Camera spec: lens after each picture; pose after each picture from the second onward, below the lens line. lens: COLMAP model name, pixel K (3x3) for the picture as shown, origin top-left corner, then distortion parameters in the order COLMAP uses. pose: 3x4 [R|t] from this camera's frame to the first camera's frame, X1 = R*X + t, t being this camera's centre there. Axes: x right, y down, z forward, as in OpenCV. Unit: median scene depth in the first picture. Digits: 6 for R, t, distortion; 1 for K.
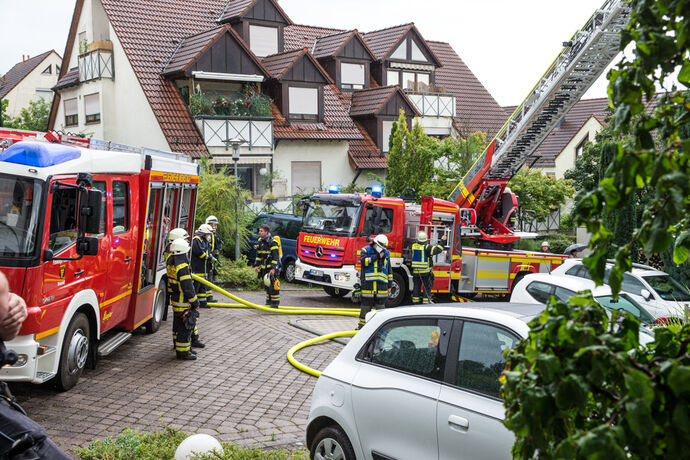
lens RADIAL K [[782.9, 0, 345.0], [0, 782.9, 230.0], [0, 0, 1]] dist [0.008412, 0.003696]
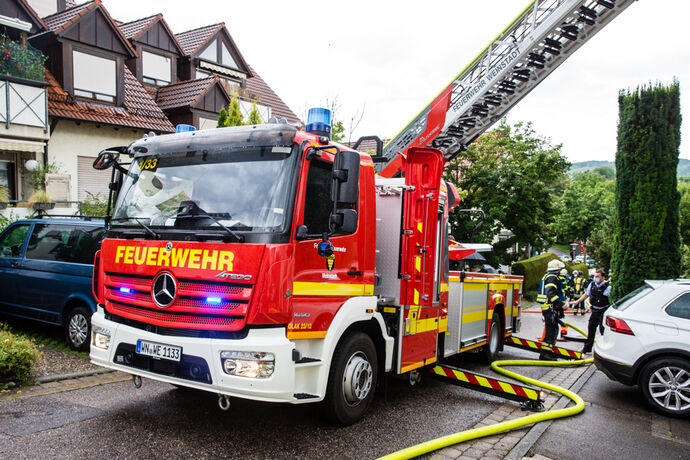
lens RADIAL K [[606.2, 0, 345.0], [0, 606.2, 230.0], [0, 0, 1]] dist [-0.007755, 0.003984]
pose [[0.940029, -0.007348, 0.341015, -0.029216], [0.023006, 0.998857, -0.041894, 0.008507], [-0.340317, 0.047227, 0.939124, 0.420854]]
